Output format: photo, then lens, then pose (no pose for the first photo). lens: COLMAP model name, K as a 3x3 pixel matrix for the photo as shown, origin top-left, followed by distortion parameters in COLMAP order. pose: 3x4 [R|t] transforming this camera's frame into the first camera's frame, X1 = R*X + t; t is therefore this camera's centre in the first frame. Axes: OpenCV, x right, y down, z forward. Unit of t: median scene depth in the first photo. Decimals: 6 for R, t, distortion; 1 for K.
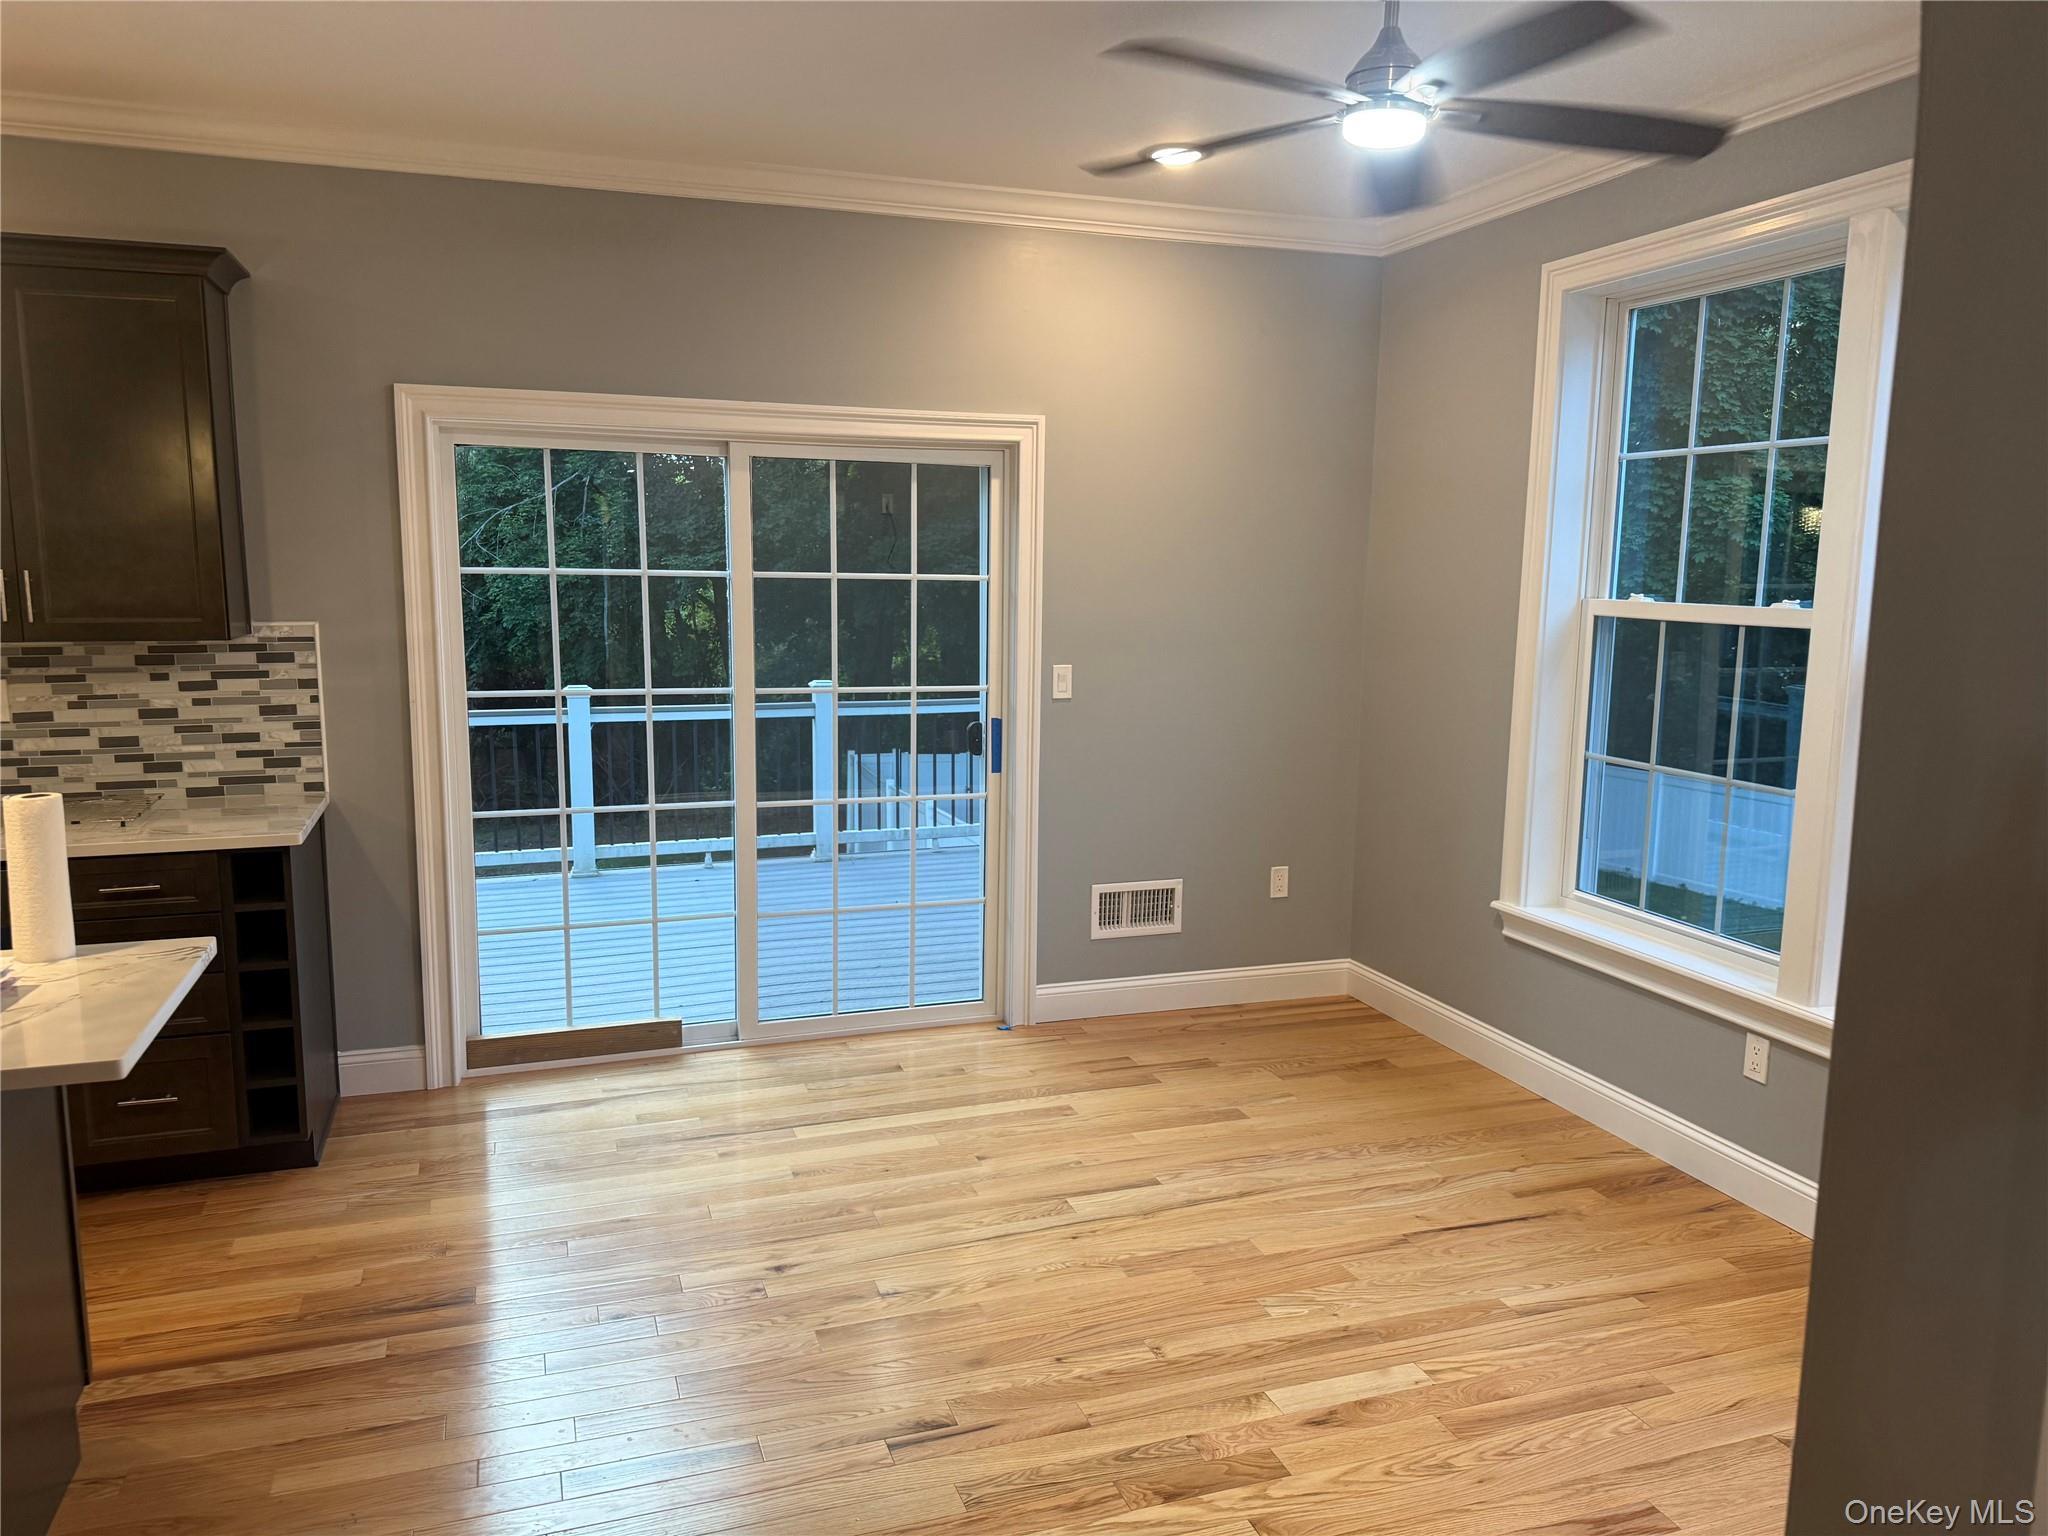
lens RADIAL K [[1376.8, 0, 1024.0], [0, 1376.8, 768.0], [0, 0, 1]] dist [0.033824, -0.000699]
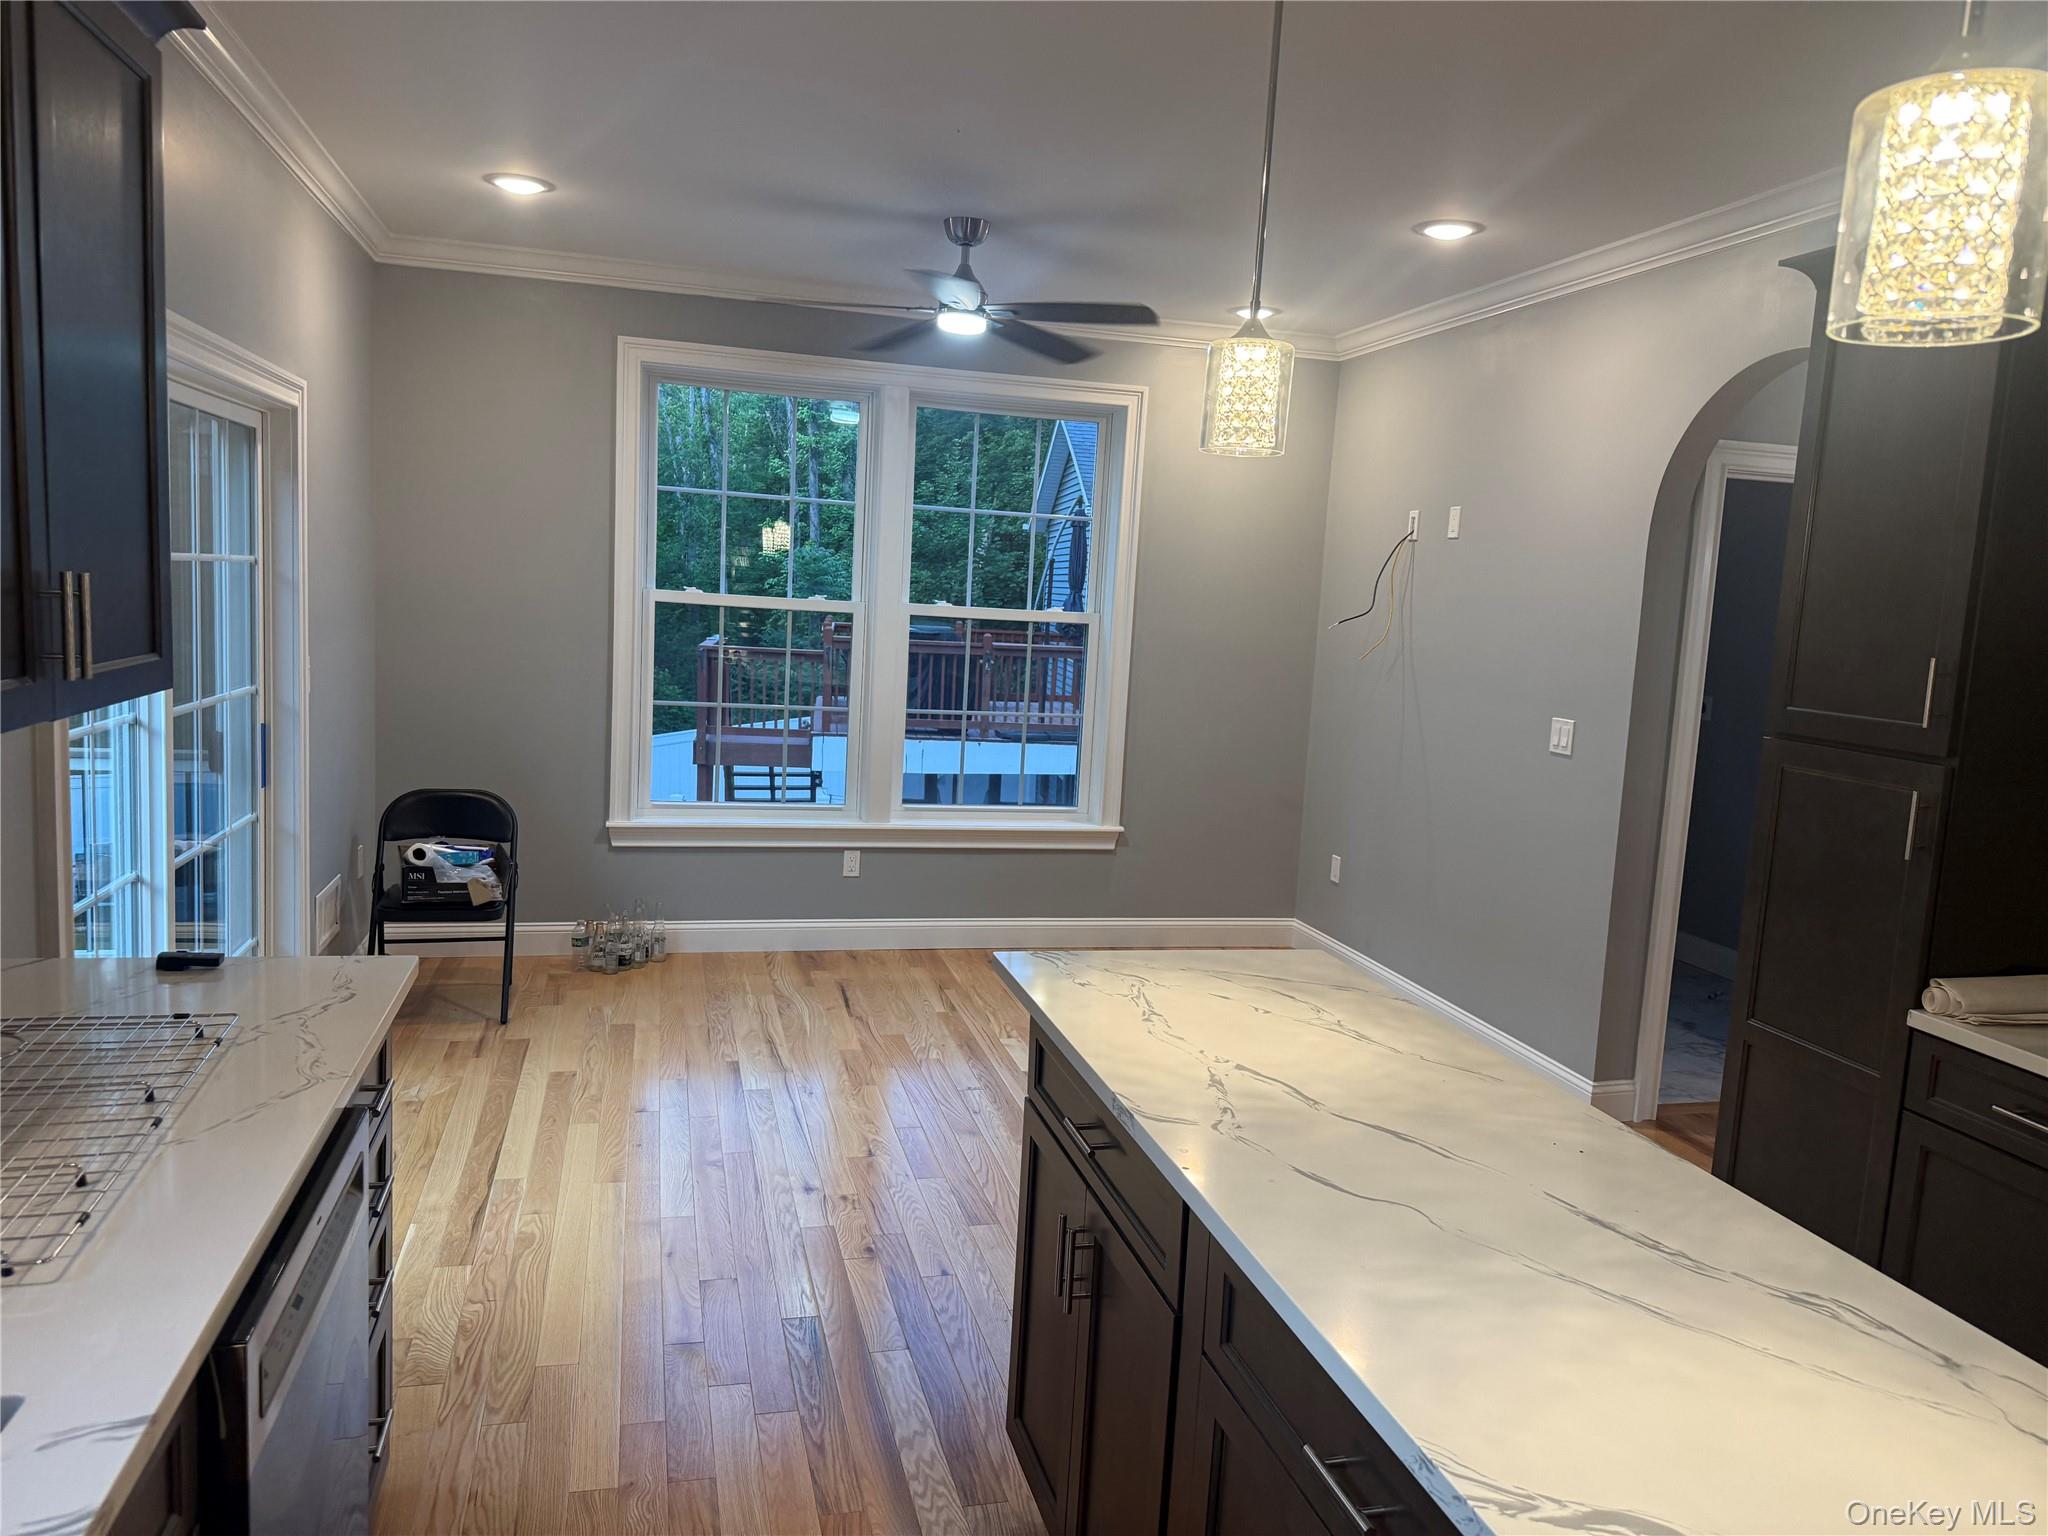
lens RADIAL K [[1439.4, 0, 1024.0], [0, 1439.4, 768.0], [0, 0, 1]] dist [-0.004115, -0.000001]
pose [[0.058794, -0.131750, 0.989538, -1.142978], [0.077474, 0.988865, 0.127057, -0.111795], [-0.995259, 0.069194, 0.068346, 0.619307]]
